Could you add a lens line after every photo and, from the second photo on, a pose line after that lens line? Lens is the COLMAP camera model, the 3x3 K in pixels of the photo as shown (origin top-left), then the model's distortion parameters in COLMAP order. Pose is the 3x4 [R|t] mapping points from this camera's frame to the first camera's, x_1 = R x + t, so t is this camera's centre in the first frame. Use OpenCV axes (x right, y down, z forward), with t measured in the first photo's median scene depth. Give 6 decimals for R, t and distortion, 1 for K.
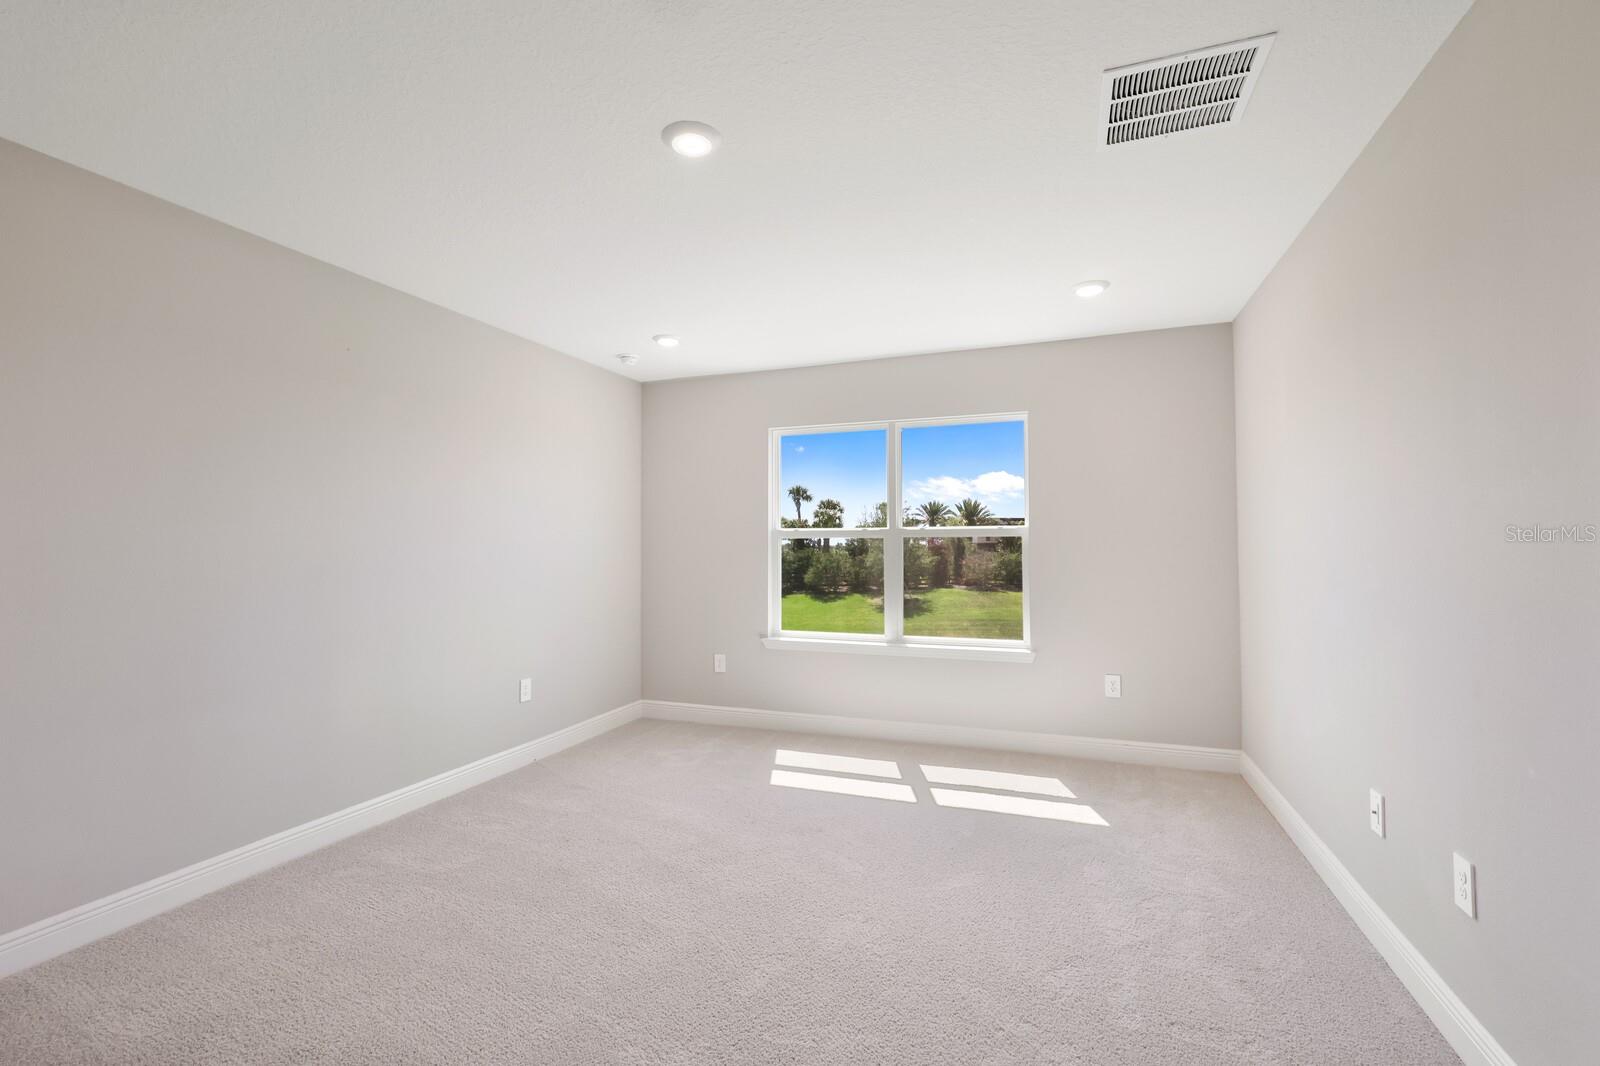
lens RADIAL K [[720.4, 0, 795.6], [0, 720.4, 538.7], [0, 0, 1]] dist [0.000713, 0.001968]
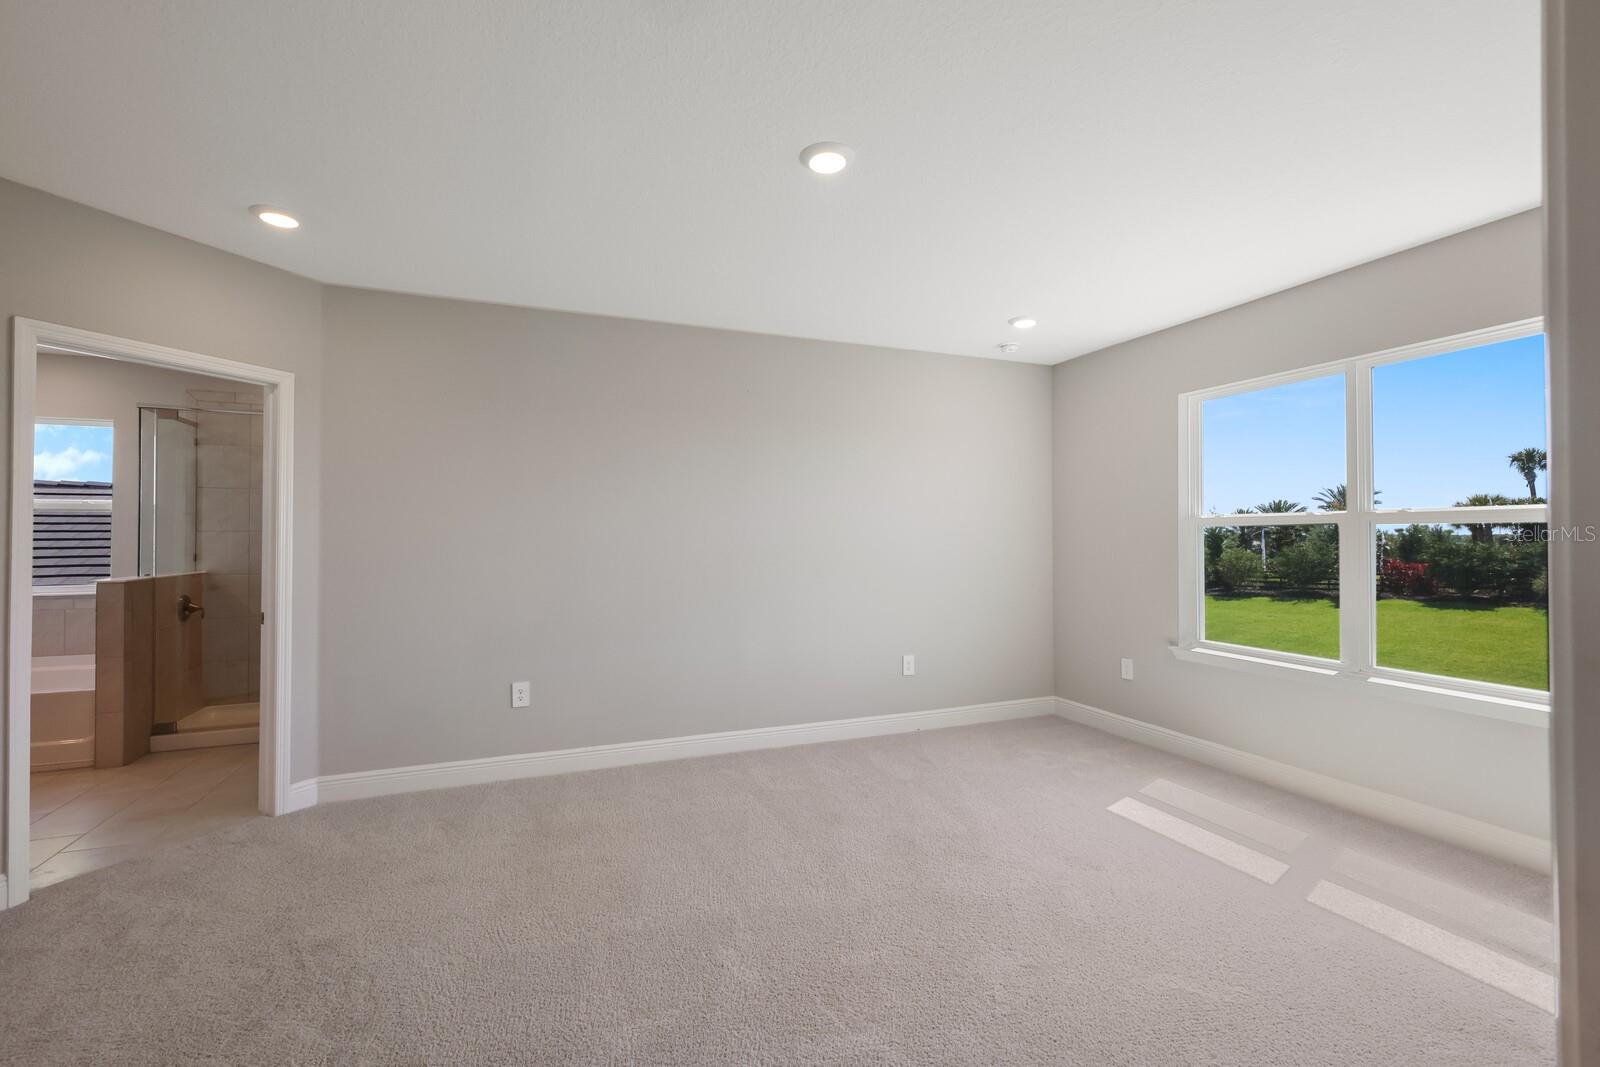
lens RADIAL K [[720.4, 0, 794.8], [0, 720.4, 541.1], [0, 0, 1]] dist [0.000713, 0.001968]
pose [[0.658460, 0.004737, -0.752601, 0.290951], [0.007284, 0.999893, 0.012666, 0.001884], [0.752581, -0.013822, 0.658355, 0.113553]]
